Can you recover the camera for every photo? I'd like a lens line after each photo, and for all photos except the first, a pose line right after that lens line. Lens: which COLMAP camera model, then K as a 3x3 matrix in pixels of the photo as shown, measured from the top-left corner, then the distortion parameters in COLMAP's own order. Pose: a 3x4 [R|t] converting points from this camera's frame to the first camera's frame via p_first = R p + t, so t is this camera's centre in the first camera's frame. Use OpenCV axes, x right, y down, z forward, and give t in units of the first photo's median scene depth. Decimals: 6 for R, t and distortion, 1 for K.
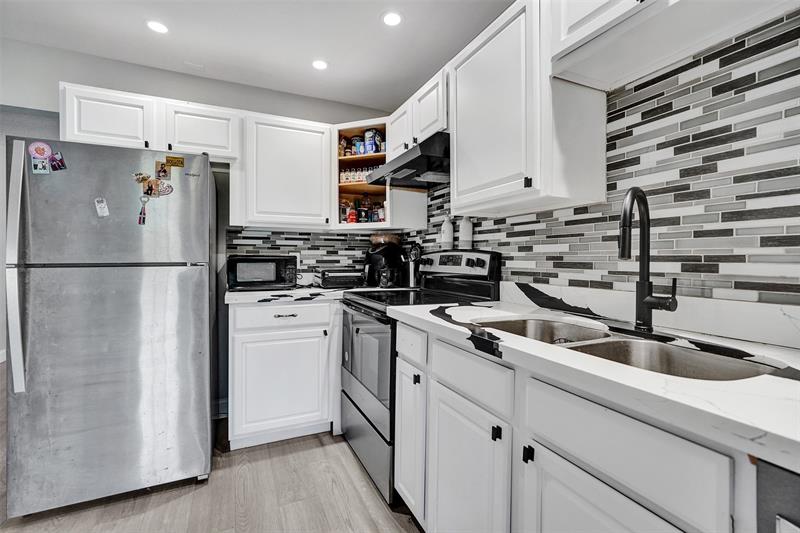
lens RADIAL K [[362.8, 0, 395.5], [0, 362.8, 264.6], [0, 0, 1]] dist [-0.008426, 0.003567]
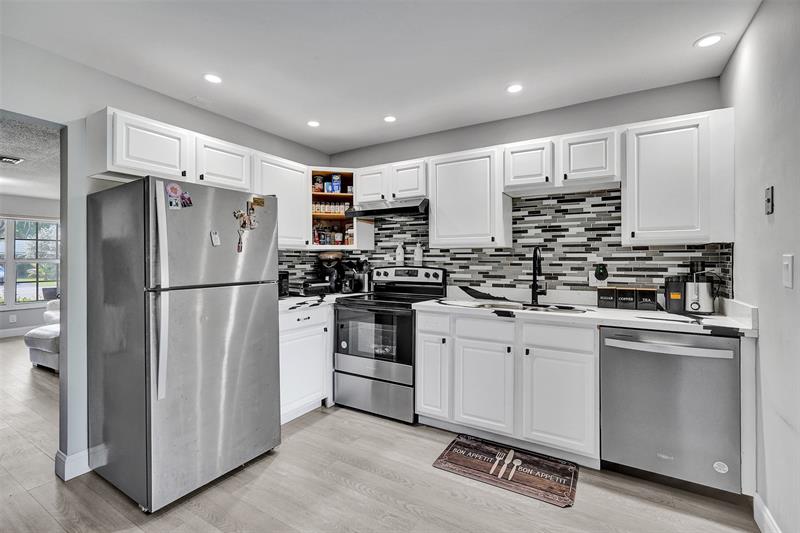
lens RADIAL K [[362.8, 0, 408.3], [0, 362.8, 261.0], [0, 0, 1]] dist [-0.008426, 0.003567]
pose [[0.826727, -0.001289, 0.562602, -0.915718], [0.010509, 0.999858, -0.013152, -0.055834], [-0.562505, 0.016785, 0.826624, -0.354458]]
